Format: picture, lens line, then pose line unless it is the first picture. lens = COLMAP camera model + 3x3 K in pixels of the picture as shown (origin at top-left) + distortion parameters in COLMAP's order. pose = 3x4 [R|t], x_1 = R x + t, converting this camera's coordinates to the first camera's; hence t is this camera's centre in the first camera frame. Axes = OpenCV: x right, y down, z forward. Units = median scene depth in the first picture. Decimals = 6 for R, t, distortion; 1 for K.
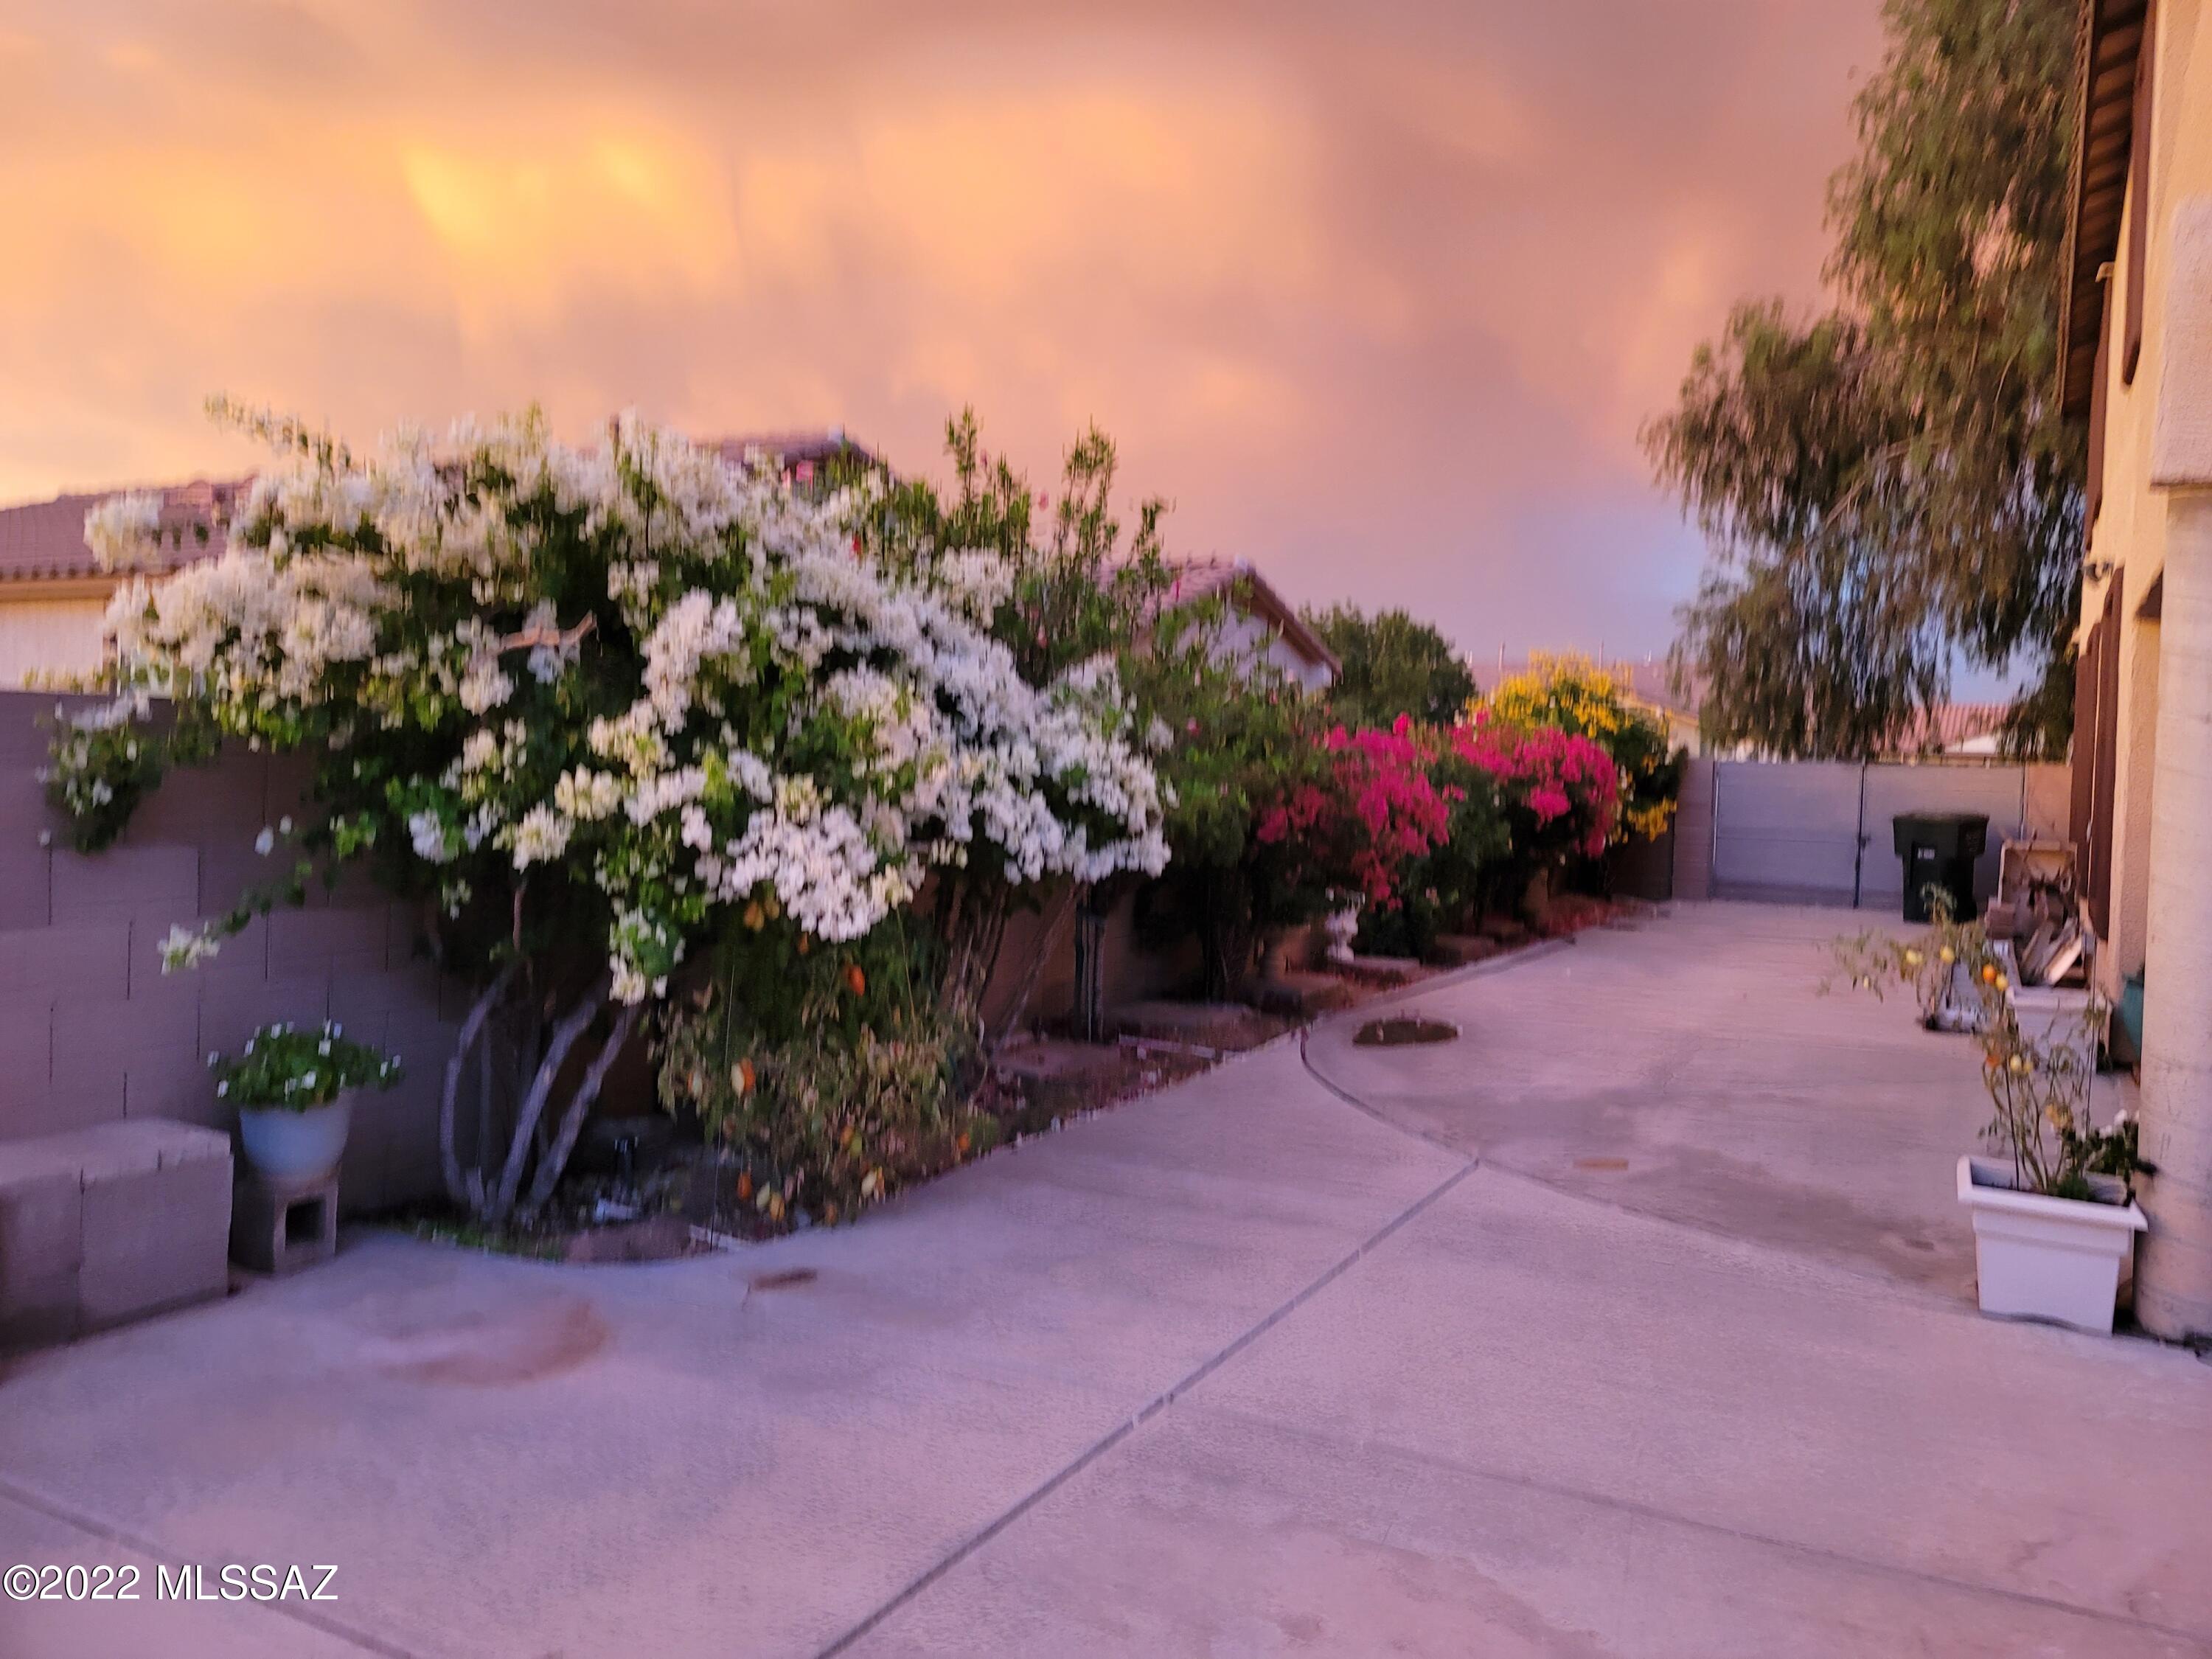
lens RADIAL K [[1596.7, 0, 1104.2], [0, 1596.7, 825.1], [0, 0, 1]] dist [0.065869, -0.048858]
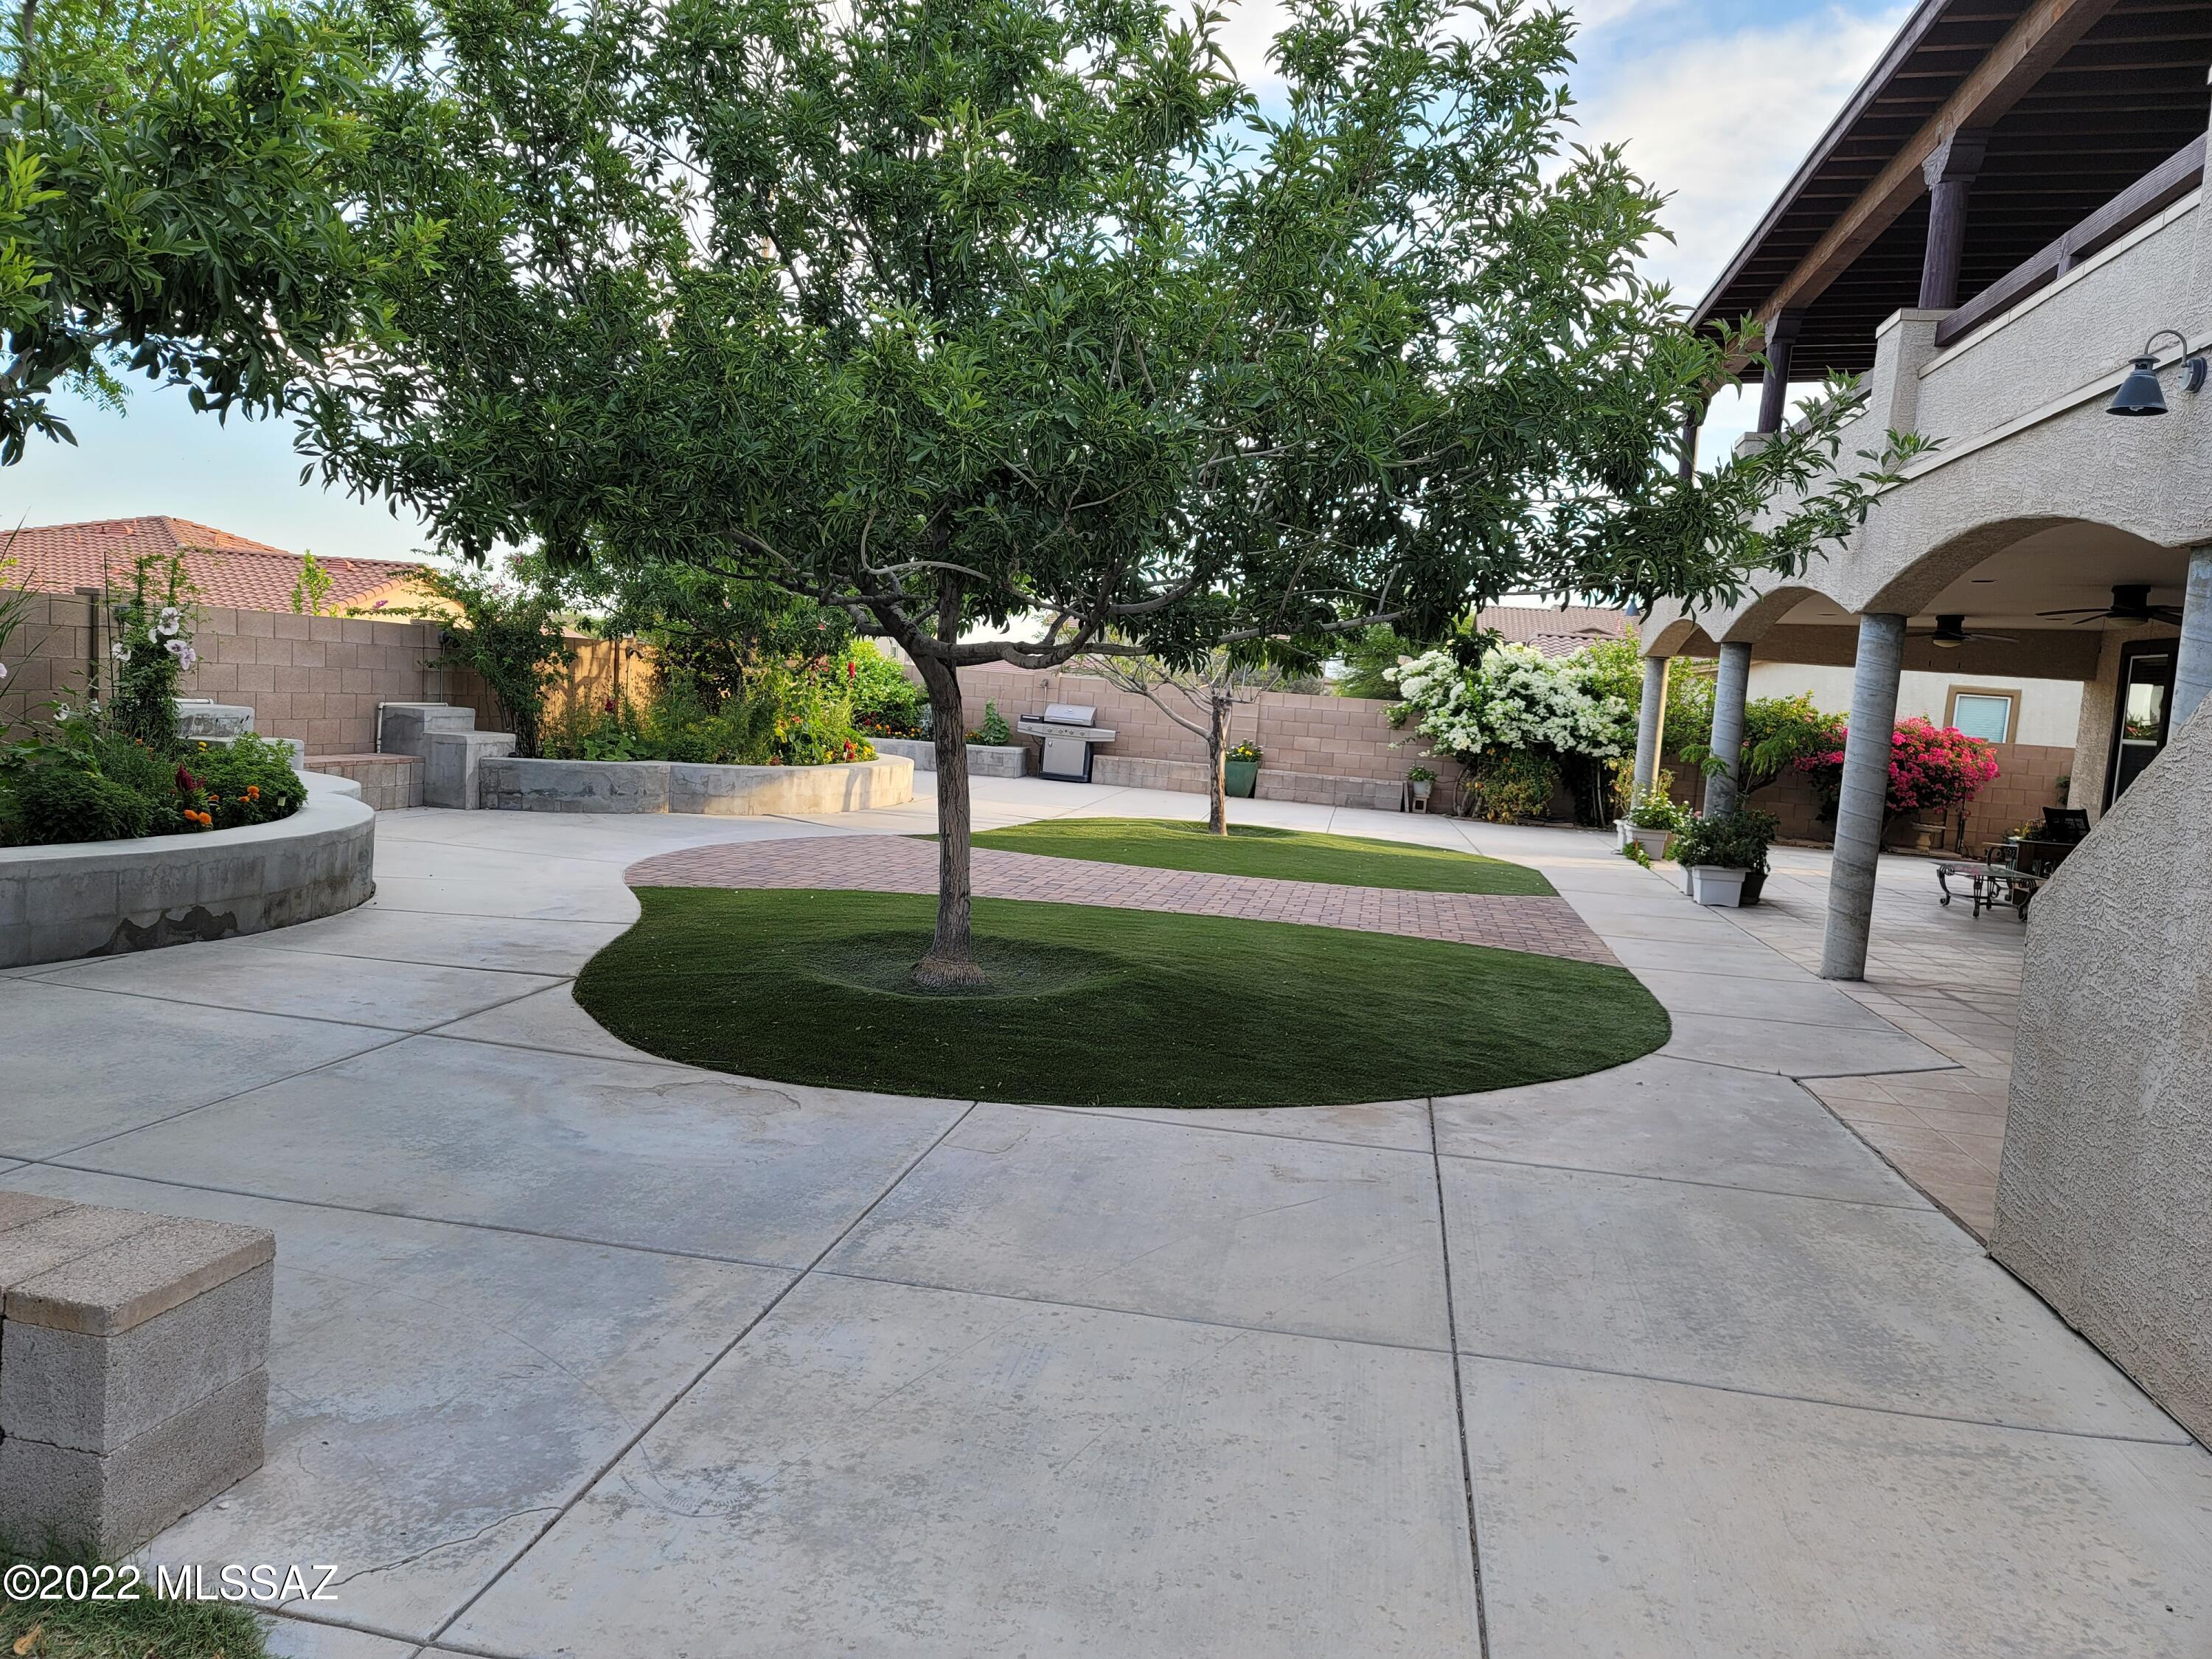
lens RADIAL K [[1596.7, 0, 1090.7], [0, 1596.7, 822.0], [0, 0, 1]] dist [0.065869, -0.048858]
pose [[0.307546, 0.073966, -0.948654, 3.428329], [-0.108228, 0.993223, 0.042355, 0.166485], [0.945358, 0.089645, 0.313467, -1.352476]]
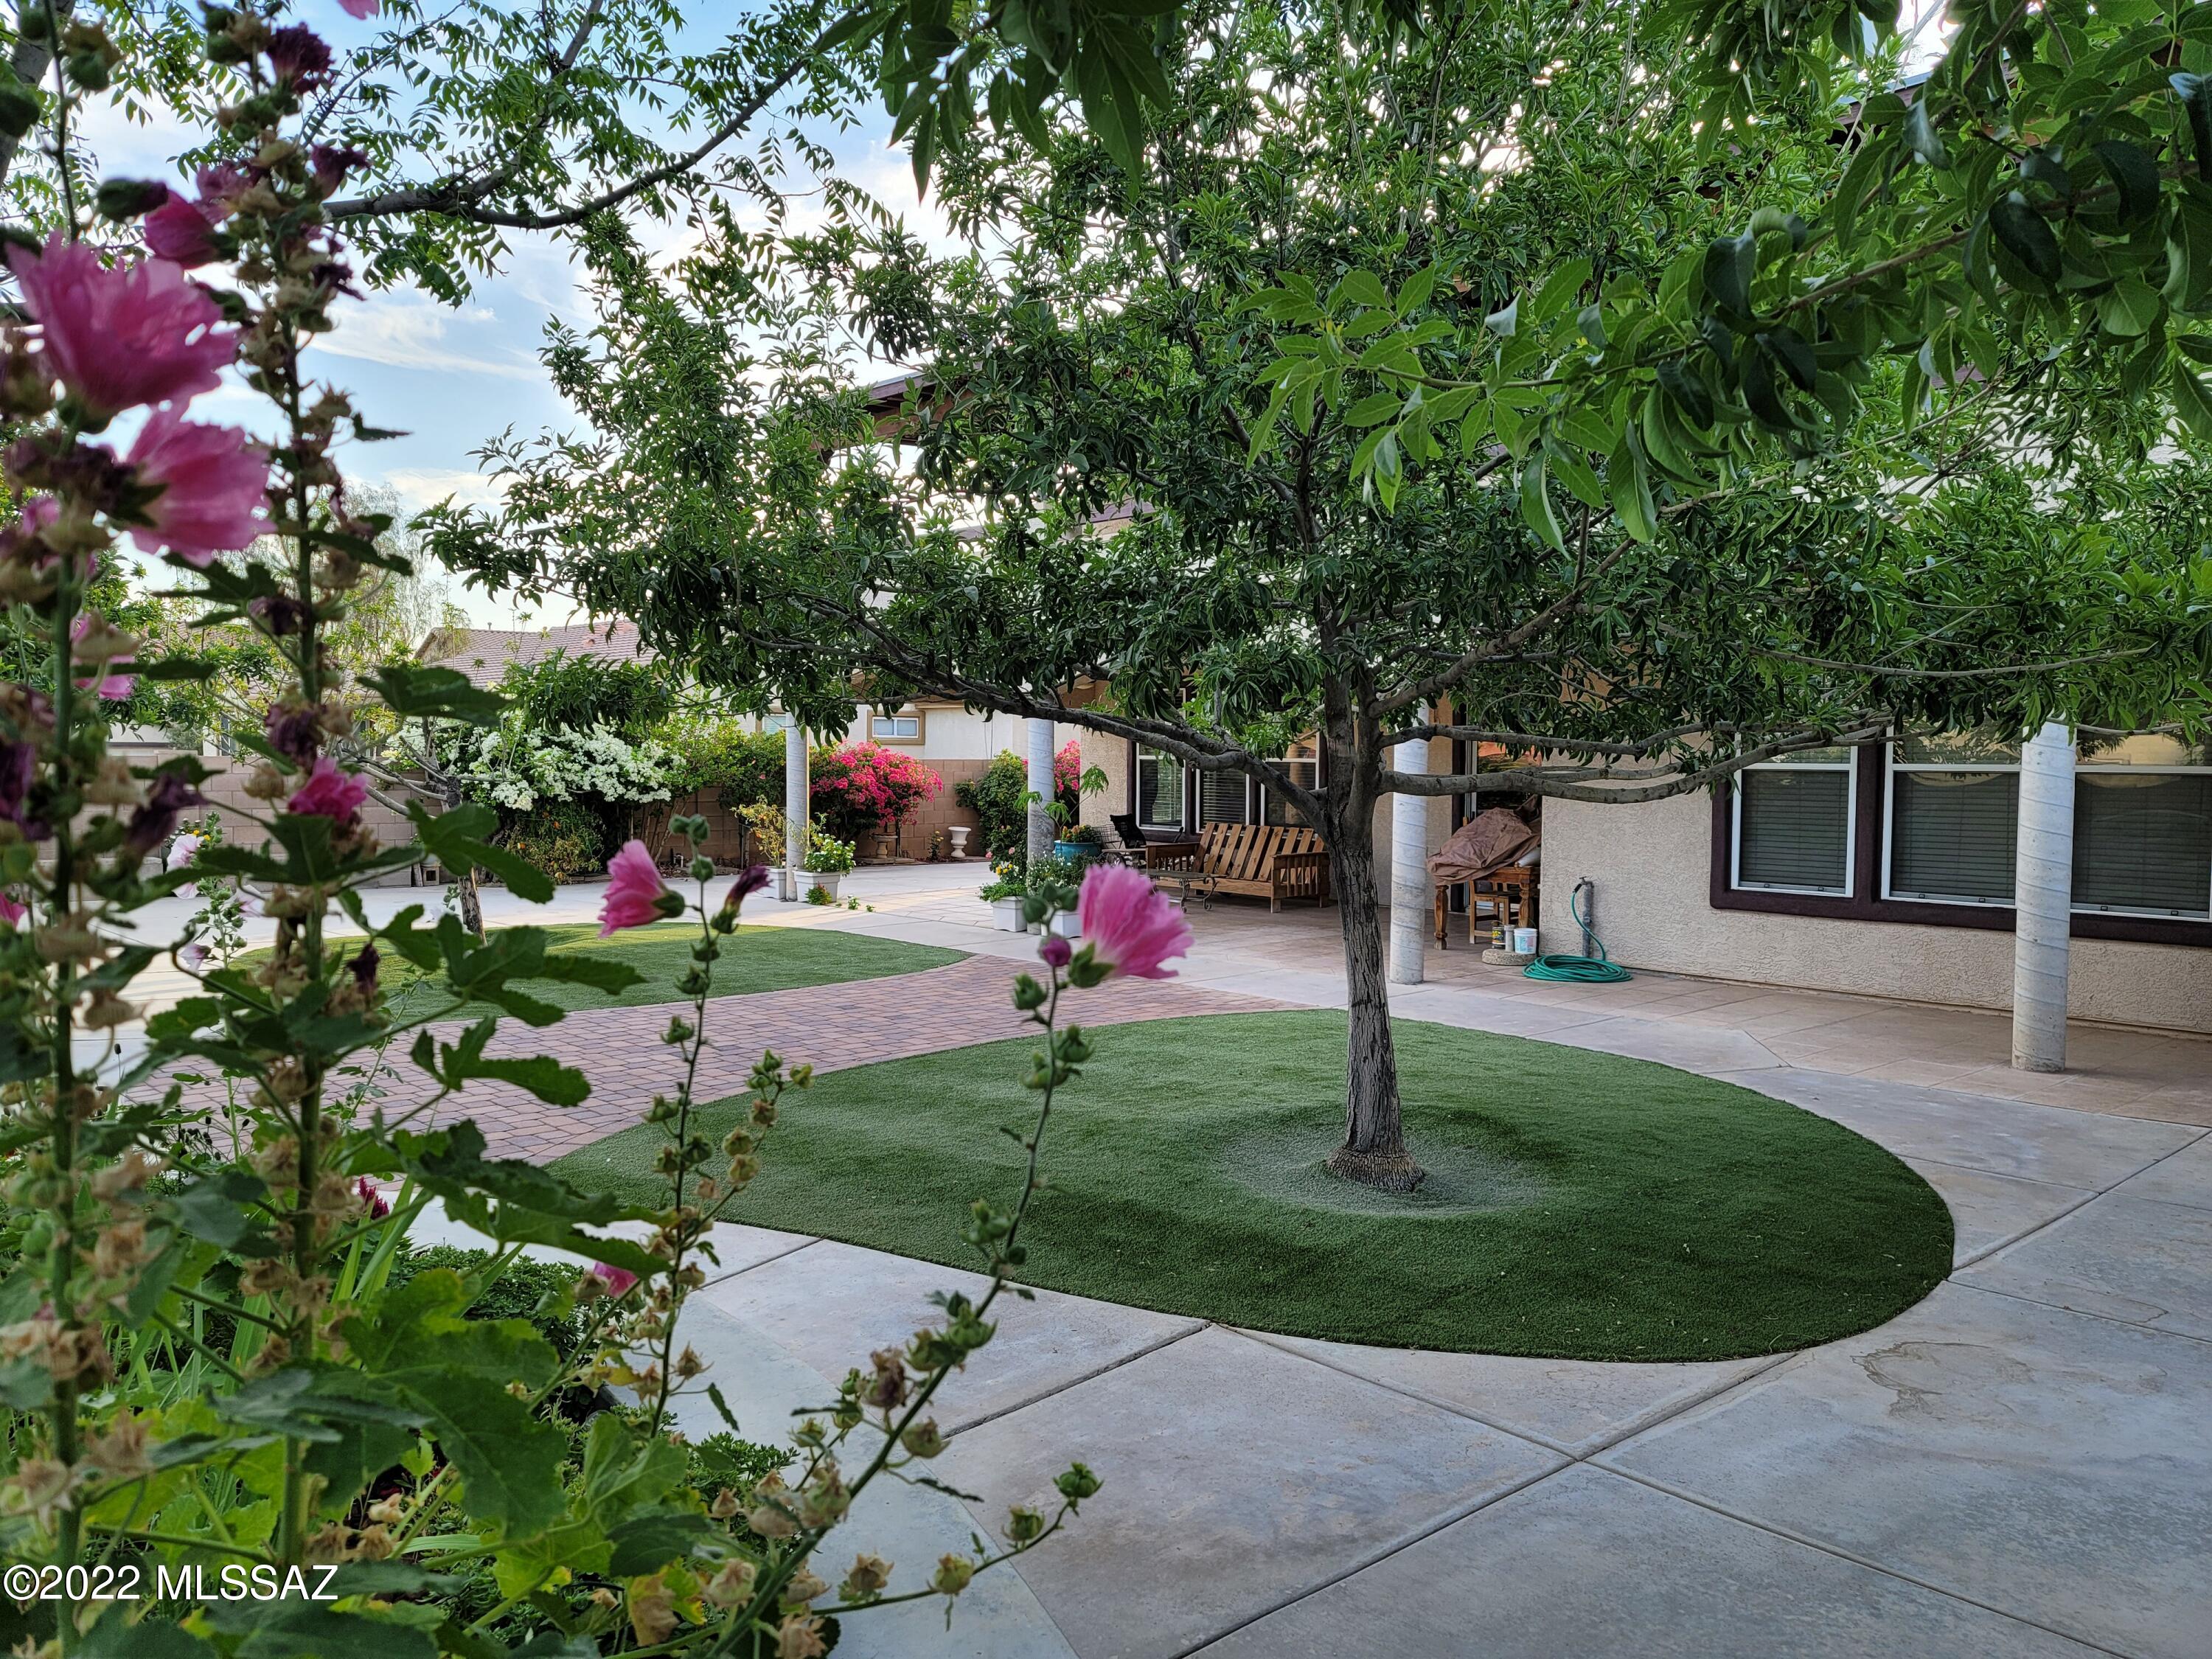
lens RADIAL K [[1596.7, 0, 1094.6], [0, 1596.7, 828.8], [0, 0, 1]] dist [0.065869, -0.048858]
pose [[0.941650, -0.006035, -0.336541, 2.308294], [0.004835, 0.999979, -0.004401, 0.123185], [0.336560, 0.002517, 0.941659, -2.180616]]
